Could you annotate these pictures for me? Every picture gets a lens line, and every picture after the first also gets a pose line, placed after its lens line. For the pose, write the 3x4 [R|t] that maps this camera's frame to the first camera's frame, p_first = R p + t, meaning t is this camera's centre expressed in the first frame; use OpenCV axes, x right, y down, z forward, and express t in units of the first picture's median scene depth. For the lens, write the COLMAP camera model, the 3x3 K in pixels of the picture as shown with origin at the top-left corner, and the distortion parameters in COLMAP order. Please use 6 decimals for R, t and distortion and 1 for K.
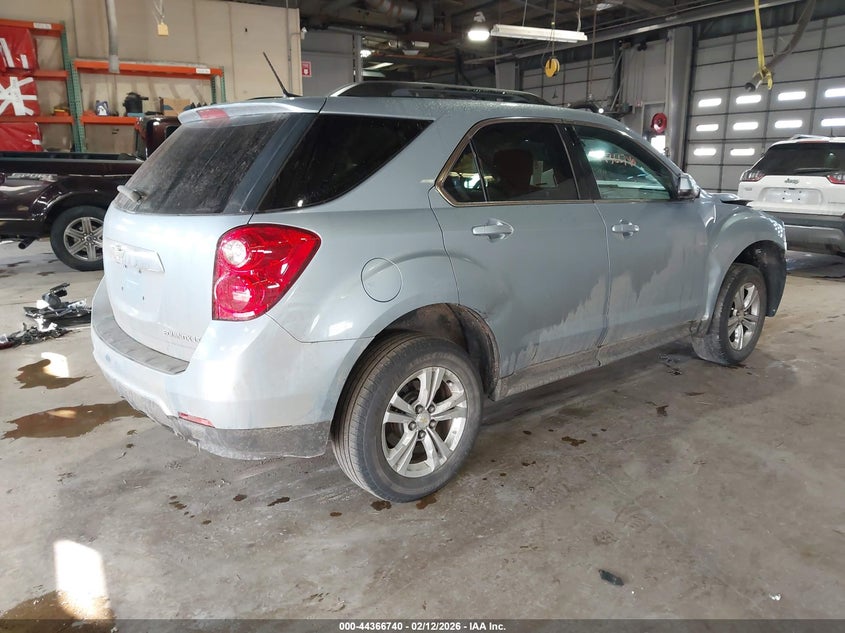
lens RADIAL K [[653.2, 0, 422.5], [0, 653.2, 316.5], [0, 0, 1]] dist [0.002028, 0.003975]
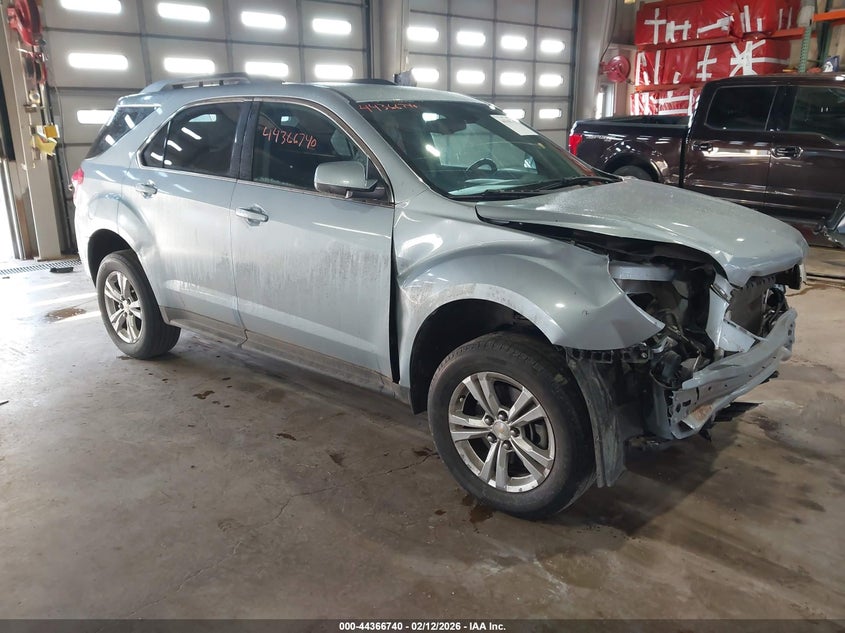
lens RADIAL K [[700.3, 0, 422.5], [0, 700.3, 316.5], [0, 0, 1]] dist [-0.043033, -0.004397]
pose [[0.166423, 0.266871, -0.949254, 0.979419], [-0.227944, 0.947016, 0.226279, -0.193107], [0.959346, 0.178719, 0.218437, 0.799140]]
